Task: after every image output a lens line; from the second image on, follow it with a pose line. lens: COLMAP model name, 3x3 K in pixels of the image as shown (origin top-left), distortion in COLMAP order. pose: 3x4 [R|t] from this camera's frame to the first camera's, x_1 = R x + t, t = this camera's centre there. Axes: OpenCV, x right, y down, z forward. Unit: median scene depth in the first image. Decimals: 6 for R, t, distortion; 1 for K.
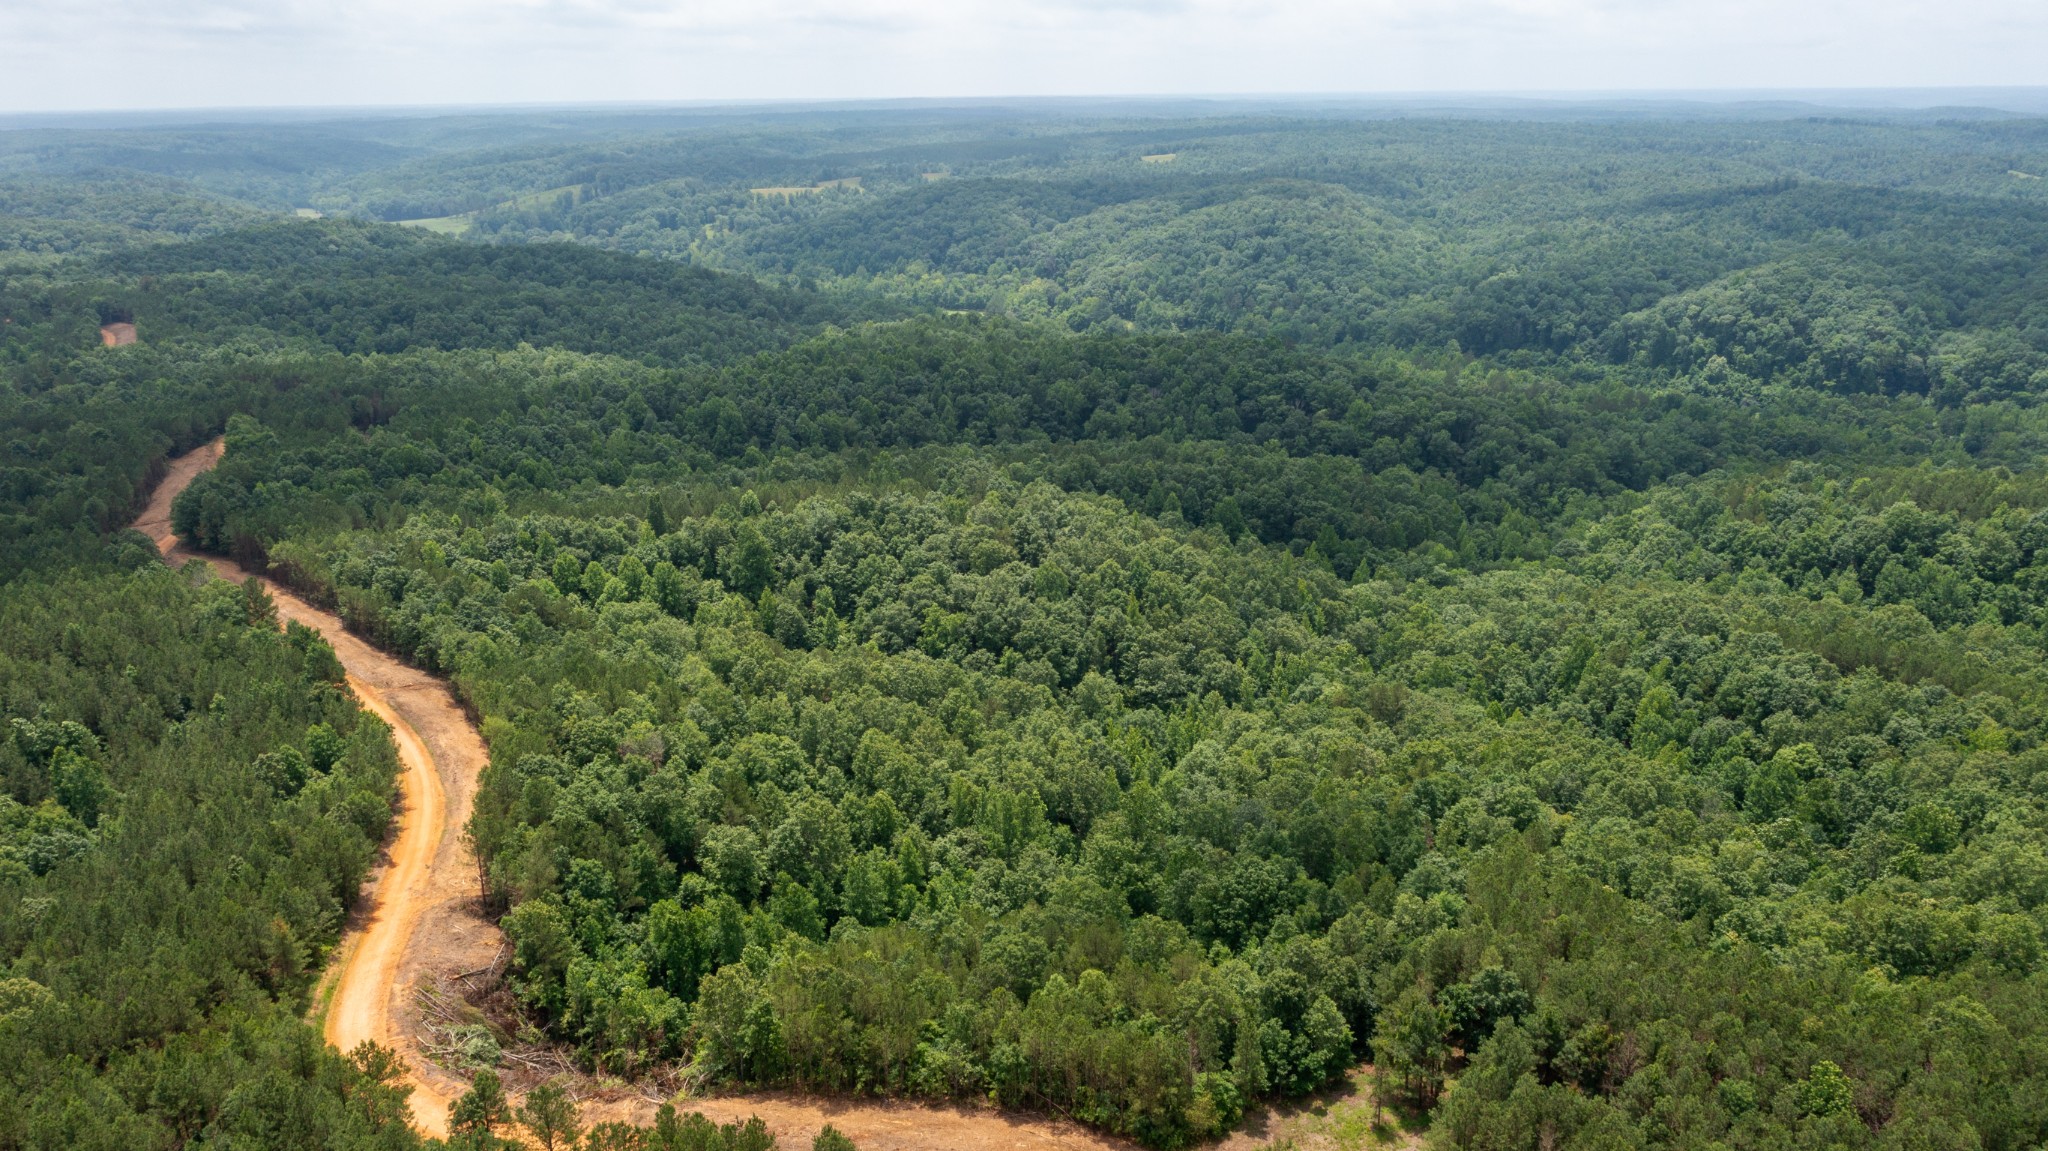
lens RADIAL K [[1634.3, 0, 1033.5], [0, 1634.3, 583.2], [0, 0, 1]] dist [-0.011917, 0.011689]
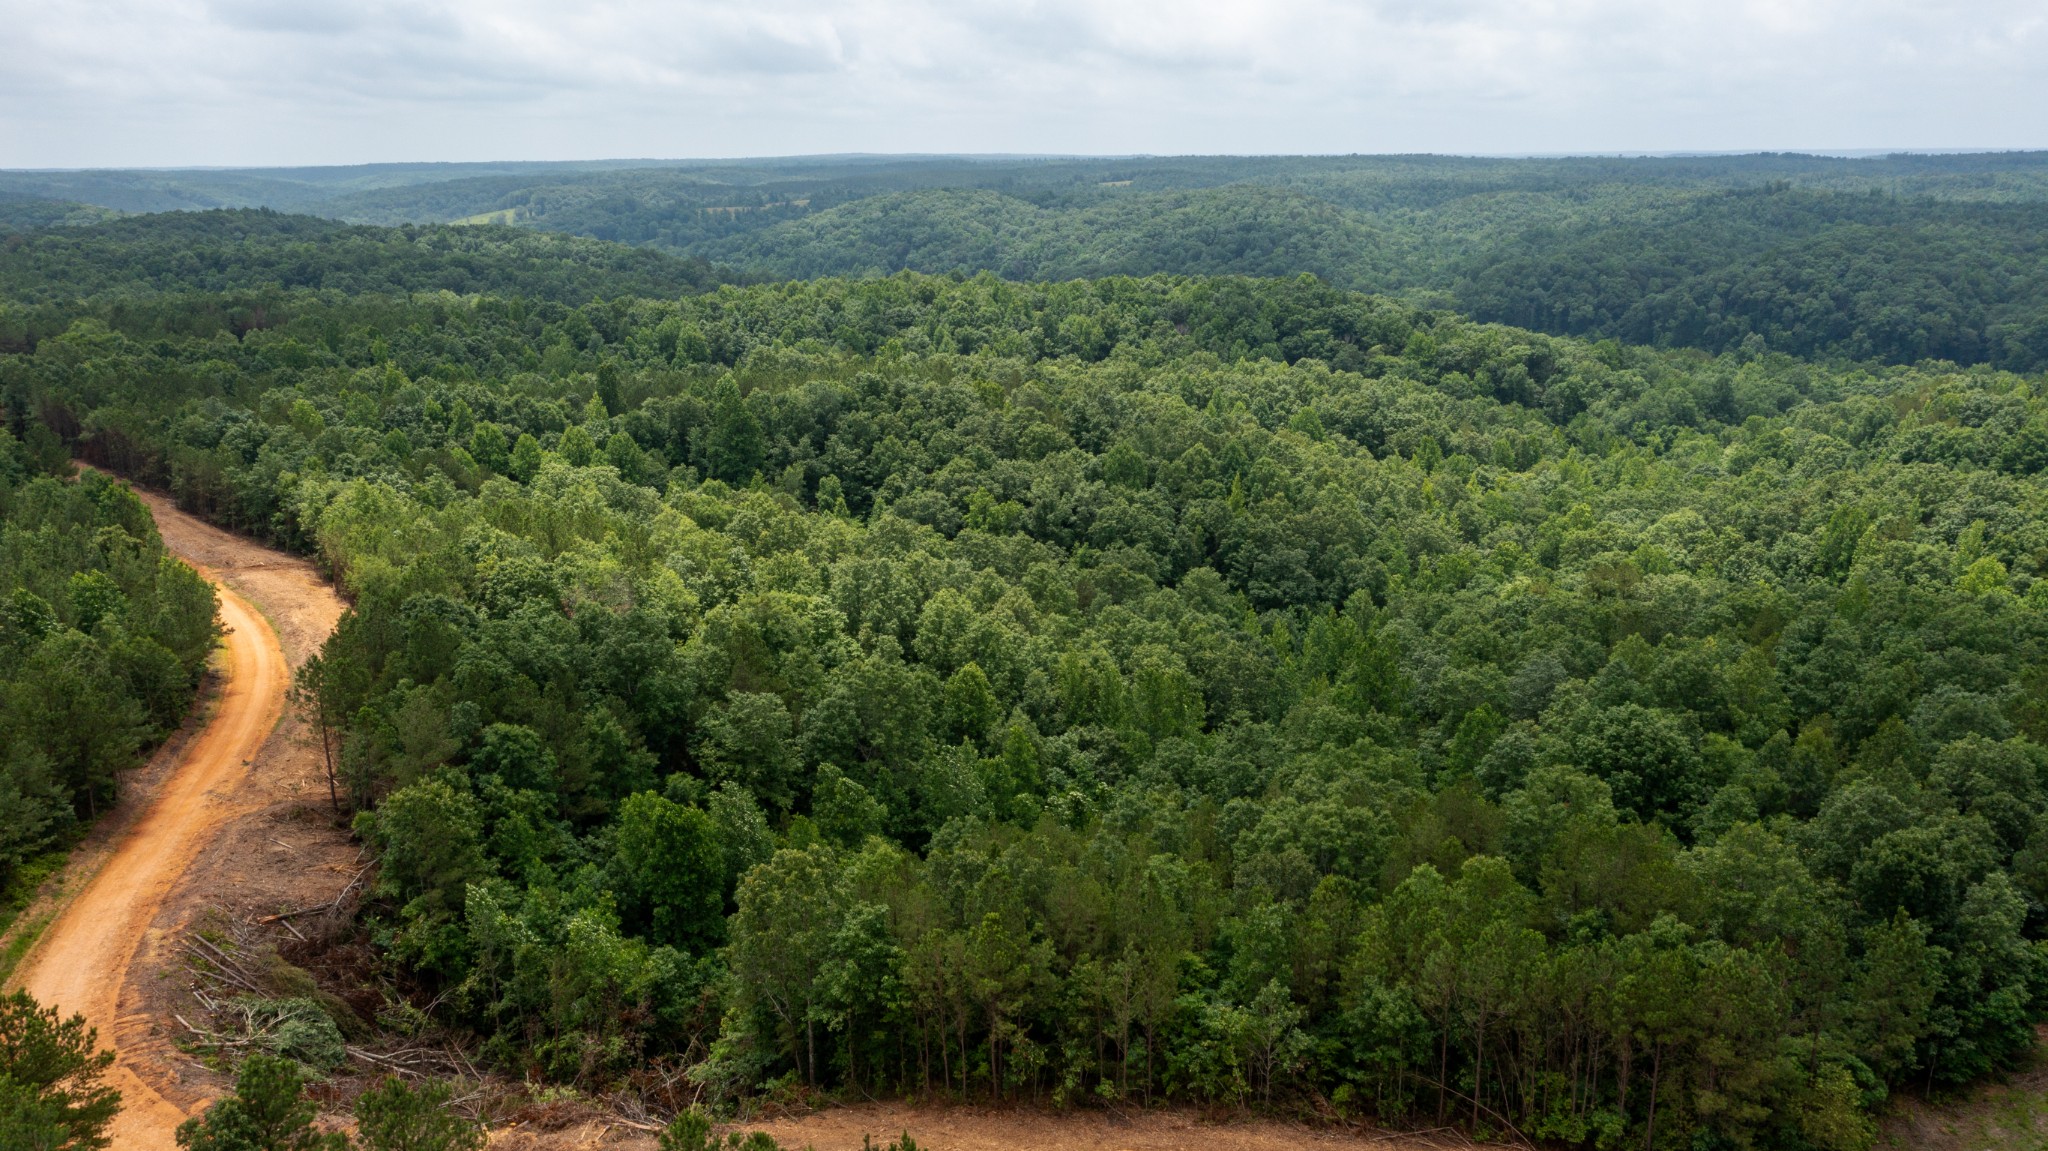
lens RADIAL K [[1634.3, 0, 1034.7], [0, 1634.3, 565.3], [0, 0, 1]] dist [-0.011917, 0.011689]
pose [[0.999207, -0.008154, 0.038973, -0.061478], [0.010095, 0.998705, -0.049870, 0.081165], [-0.038516, 0.050224, 0.997995, 0.230556]]
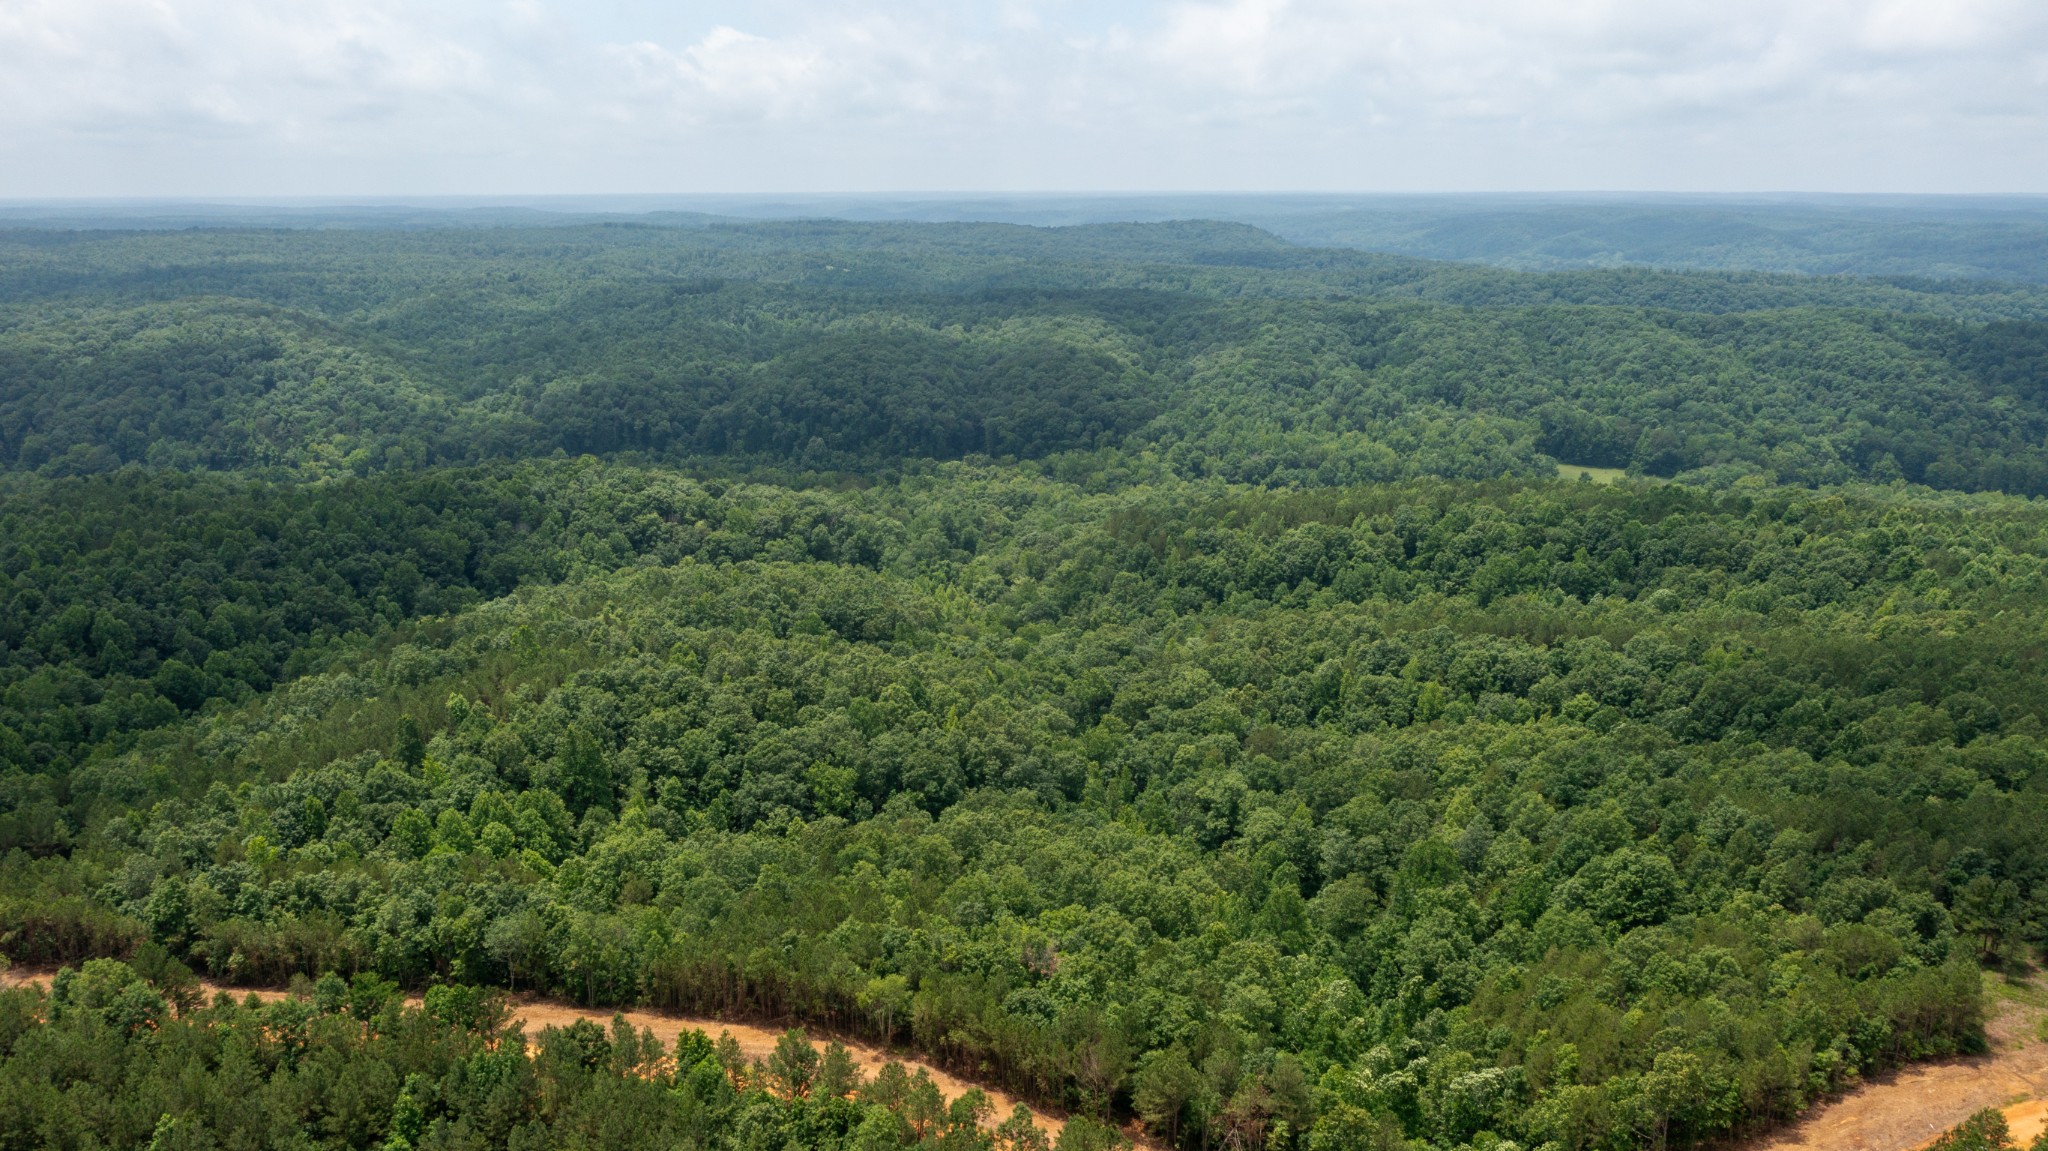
lens RADIAL K [[1634.3, 0, 1030.4], [0, 1634.3, 576.8], [0, 0, 1]] dist [-0.011917, 0.011689]
pose [[0.729751, -0.153107, 0.666349, -0.530346], [0.195973, 0.980551, 0.010681, -0.071073], [-0.655025, 0.122792, 0.745563, 0.218273]]
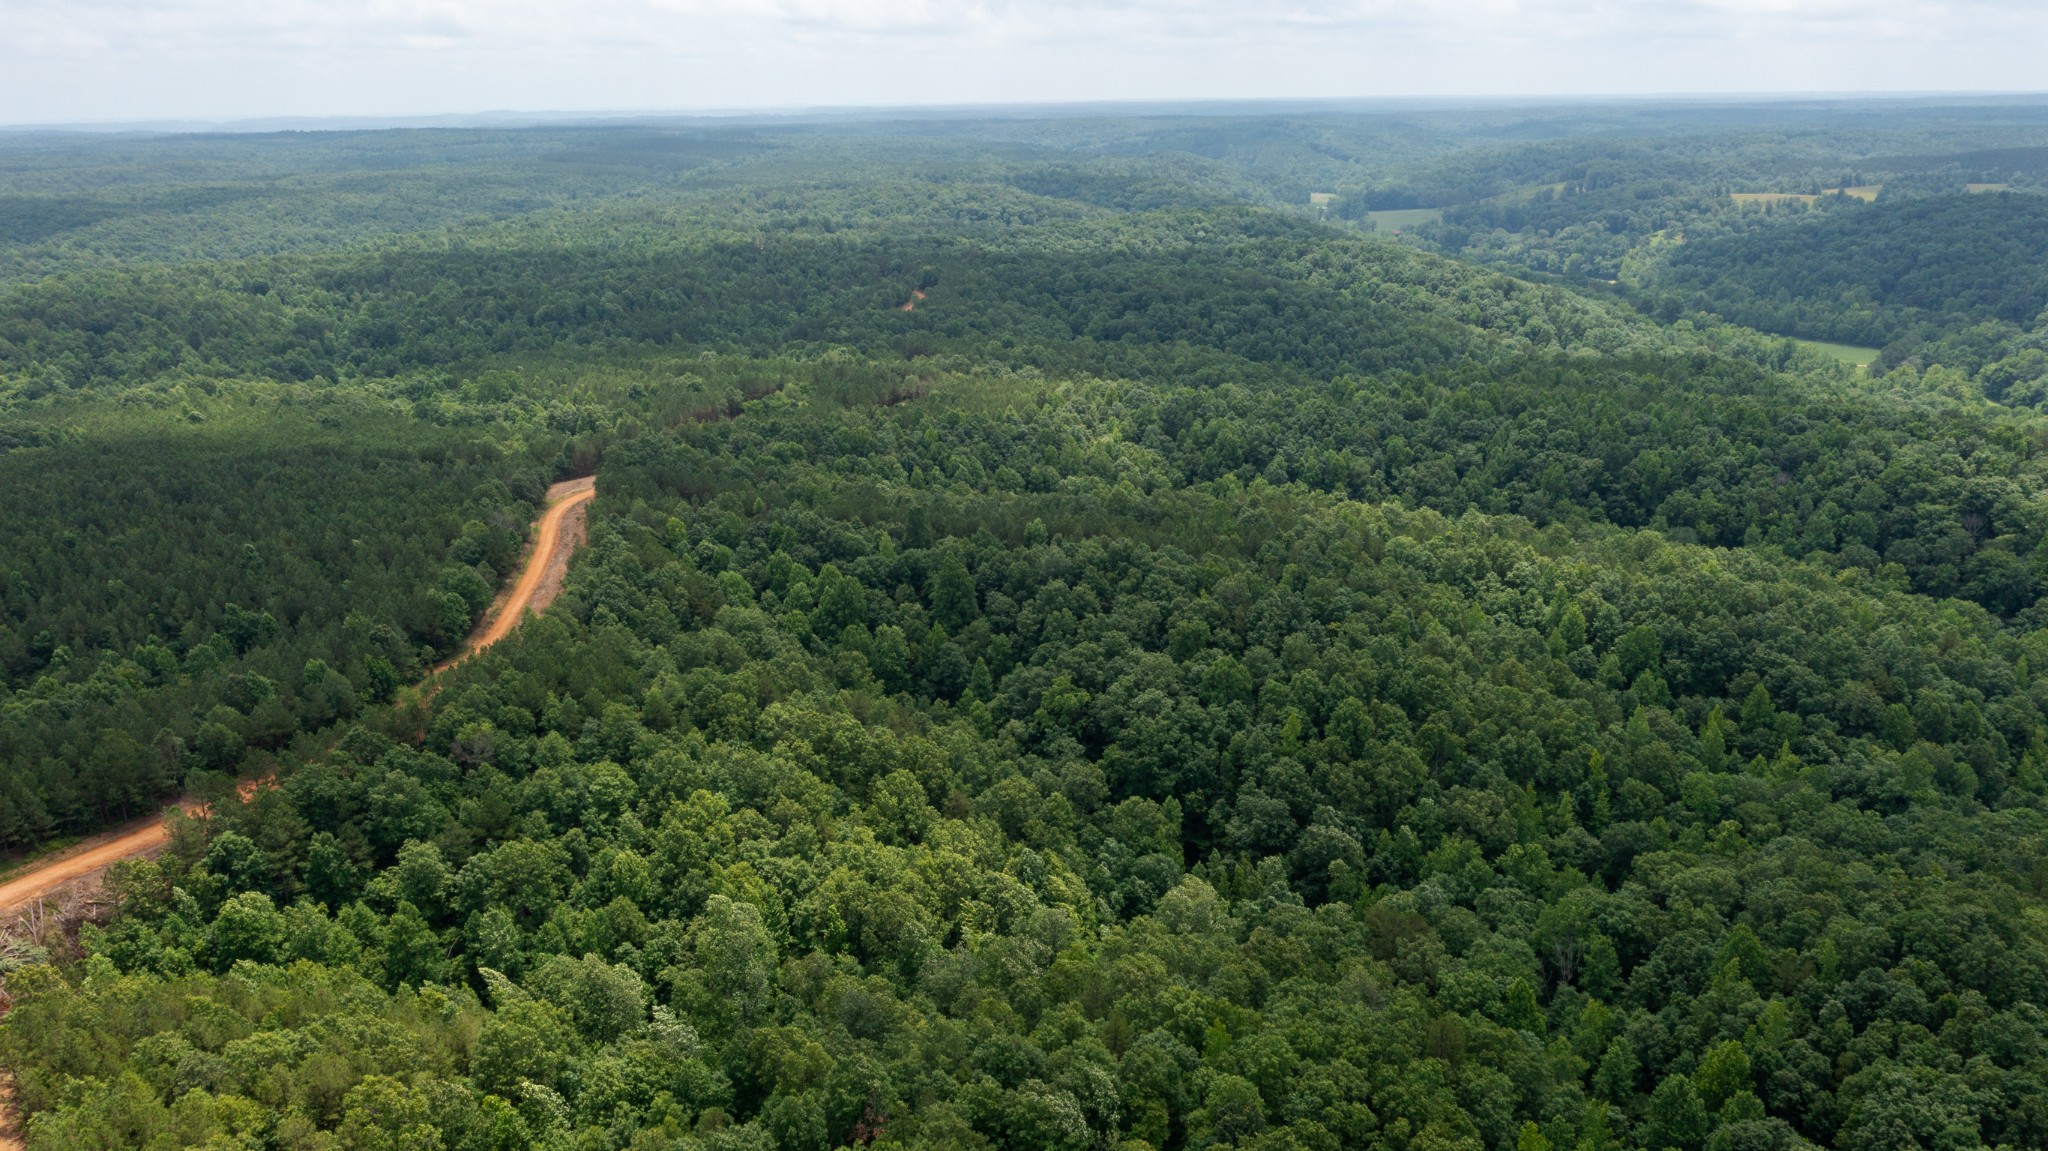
lens RADIAL K [[1634.3, 0, 1029.1], [0, 1634.3, 582.3], [0, 0, 1]] dist [-0.011917, 0.011689]
pose [[0.788351, 0.179278, -0.588525, 0.414302], [-0.176286, 0.982315, 0.063093, -0.085255], [0.589428, 0.054009, 0.806013, 0.250203]]
